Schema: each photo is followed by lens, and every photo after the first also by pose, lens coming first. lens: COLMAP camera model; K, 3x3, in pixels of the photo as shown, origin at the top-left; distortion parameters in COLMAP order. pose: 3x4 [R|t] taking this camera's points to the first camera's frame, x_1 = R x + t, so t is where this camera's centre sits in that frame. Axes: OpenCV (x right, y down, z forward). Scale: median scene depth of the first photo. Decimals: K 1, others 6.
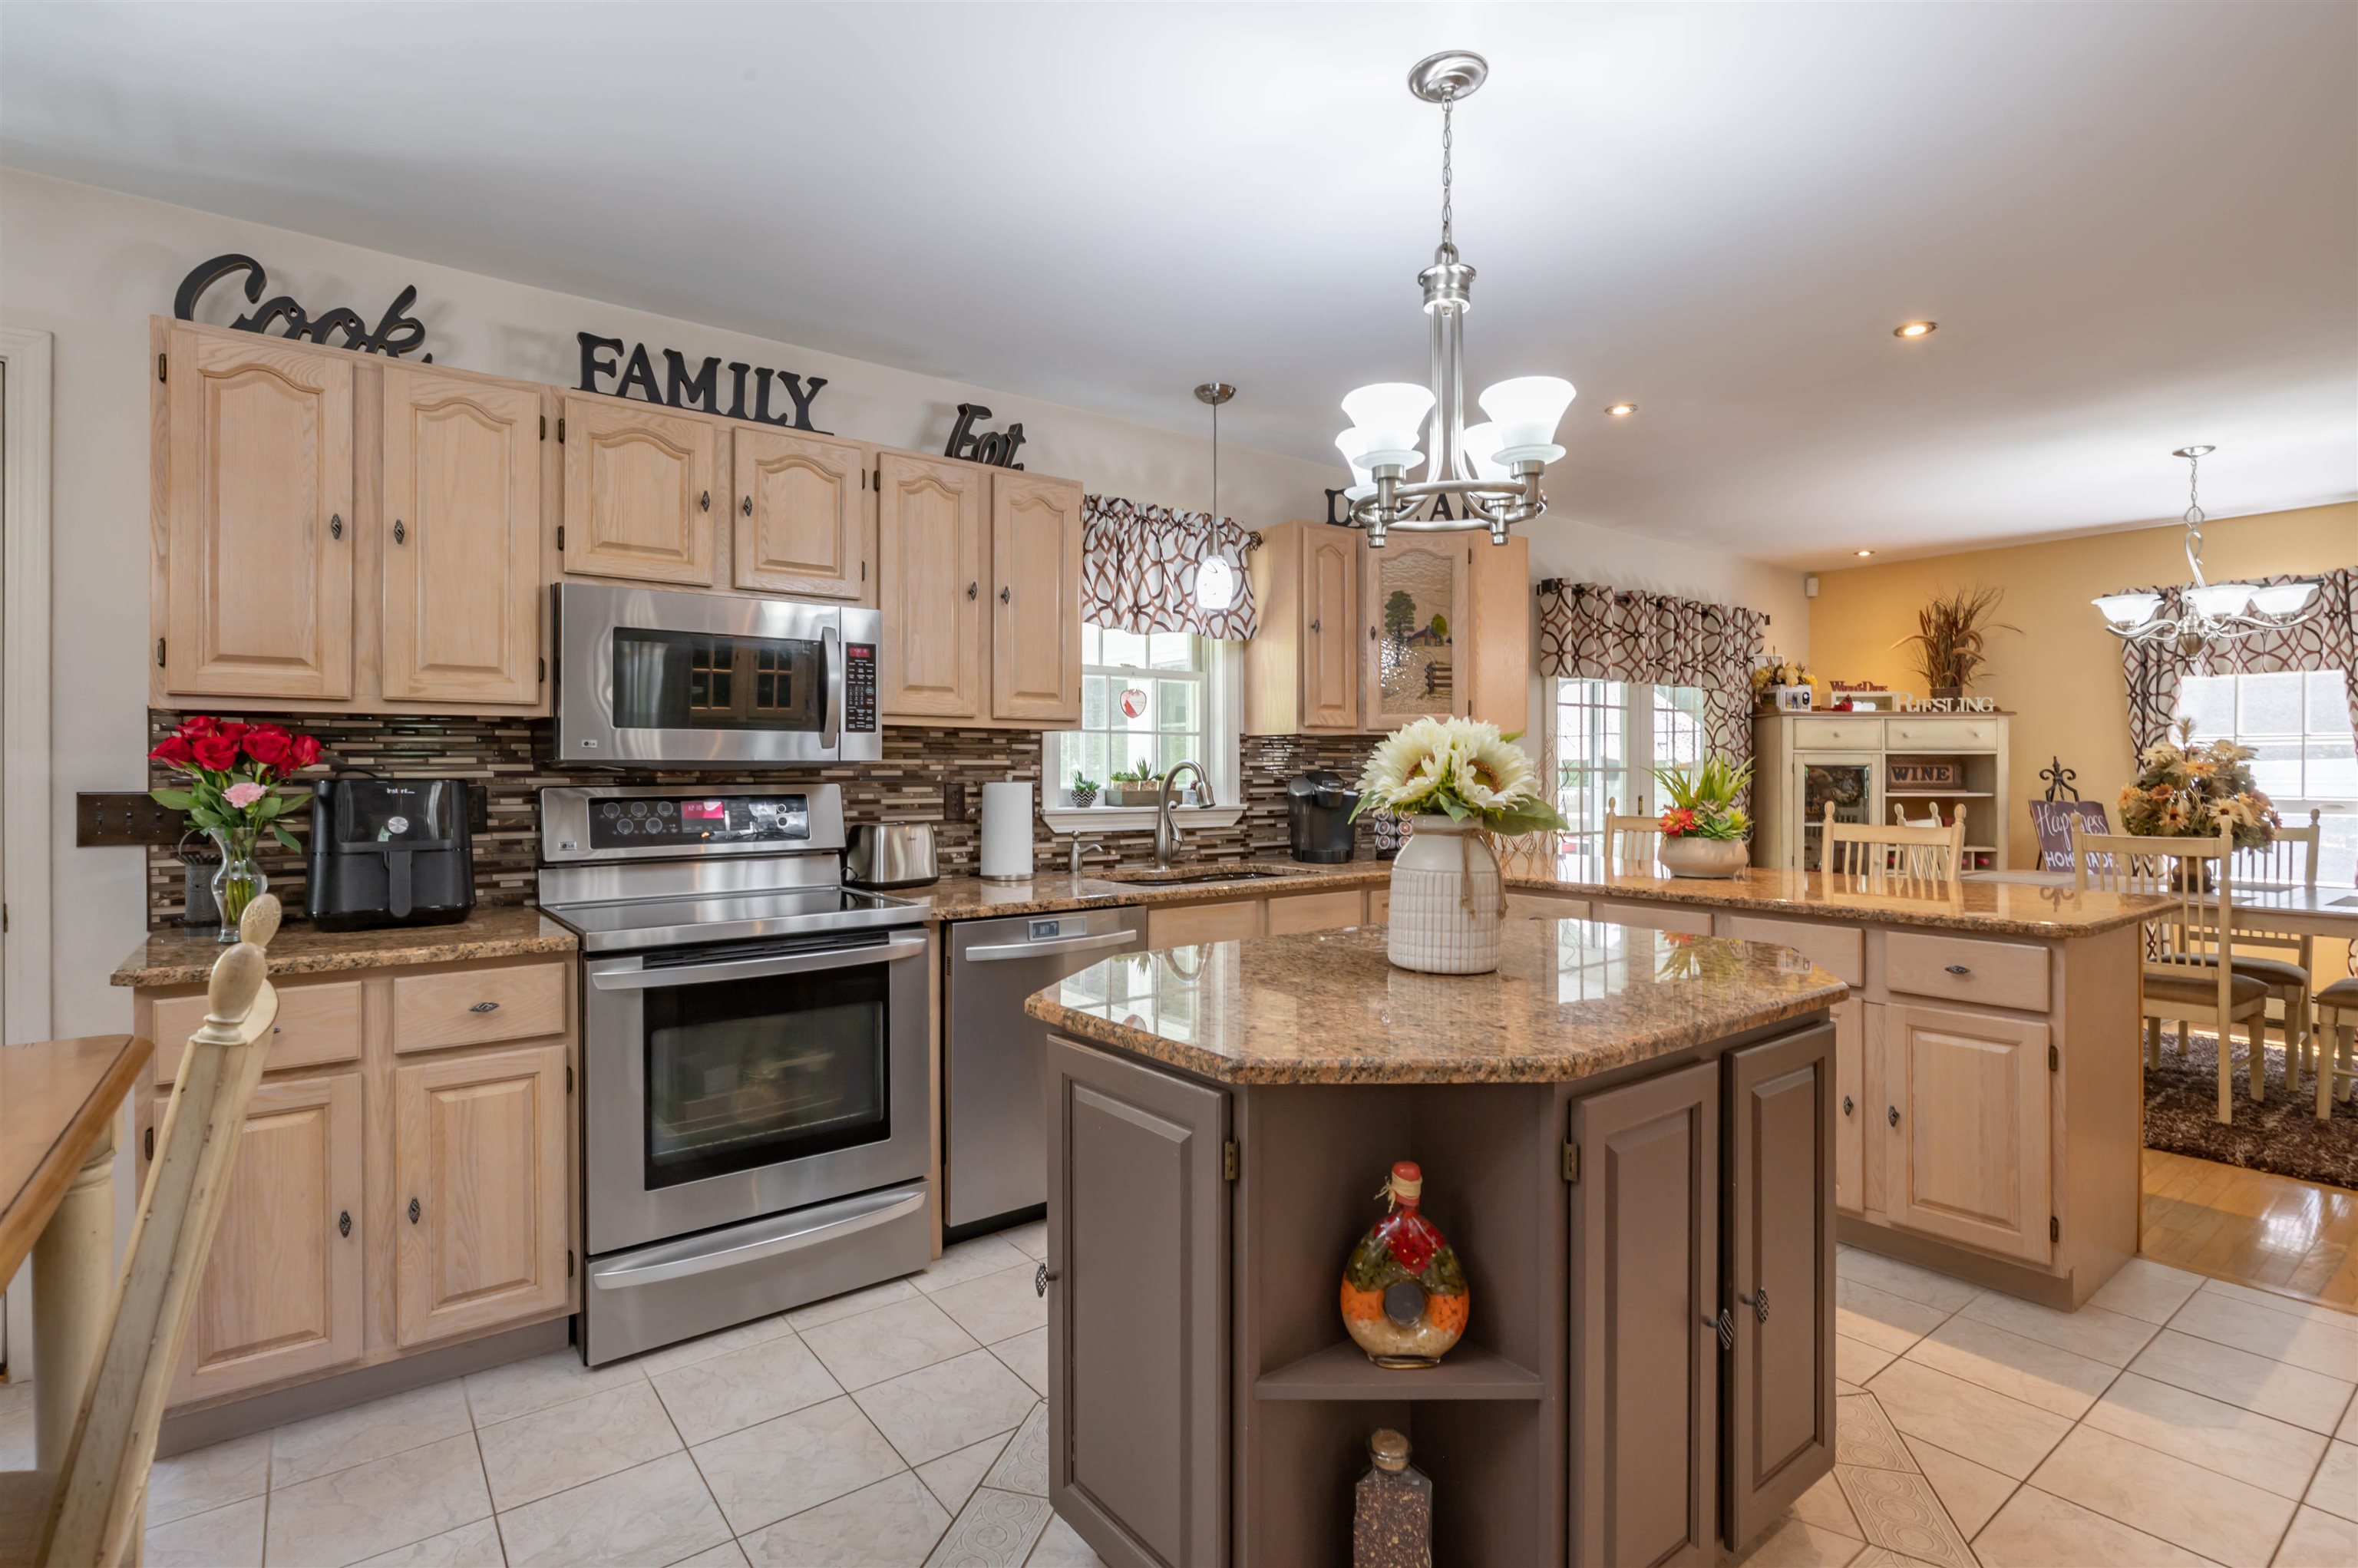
lens RADIAL K [[1134.5, 0, 1173.0], [0, 1134.5, 782.0], [0, 0, 1]] dist [0.000937, 0.000524]
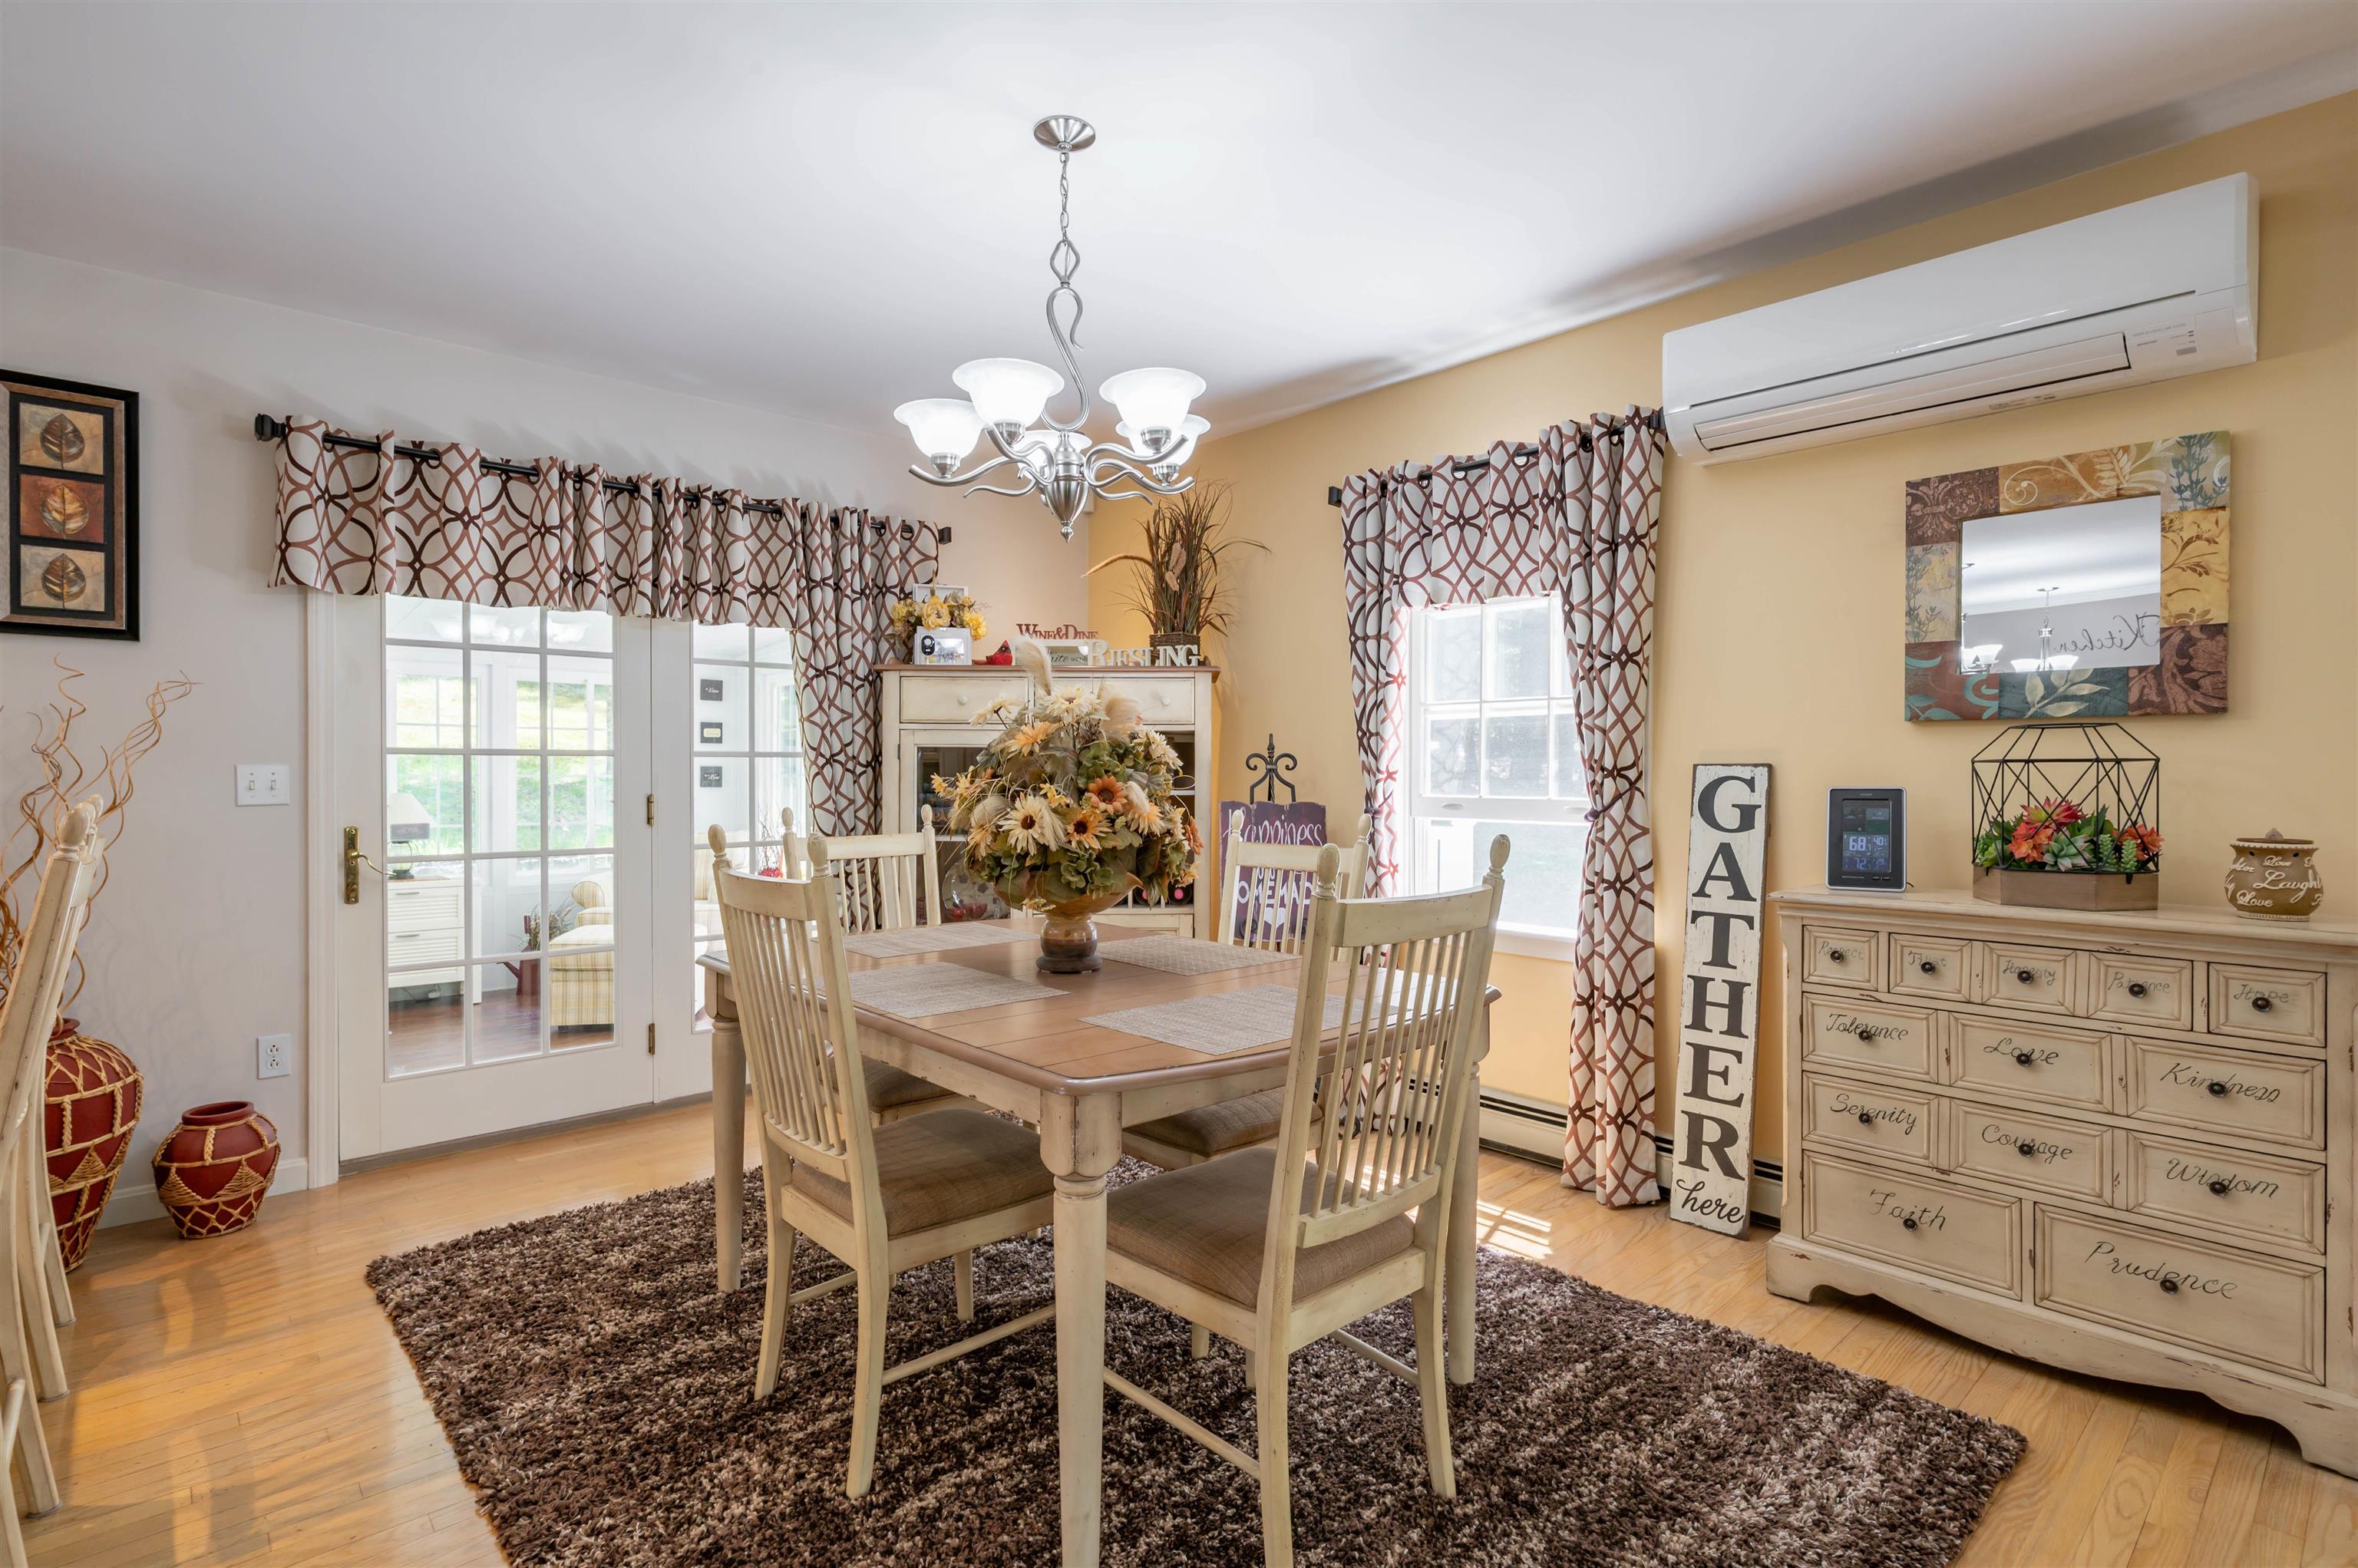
lens RADIAL K [[1134.5, 0, 1173.0], [0, 1134.5, 782.0], [0, 0, 1]] dist [0.000937, 0.000524]
pose [[0.995379, 0.001755, 0.096008, 0.713818], [-0.001030, 0.999971, -0.007598, 0.011043], [-0.096019, 0.007464, 0.995352, 0.378931]]
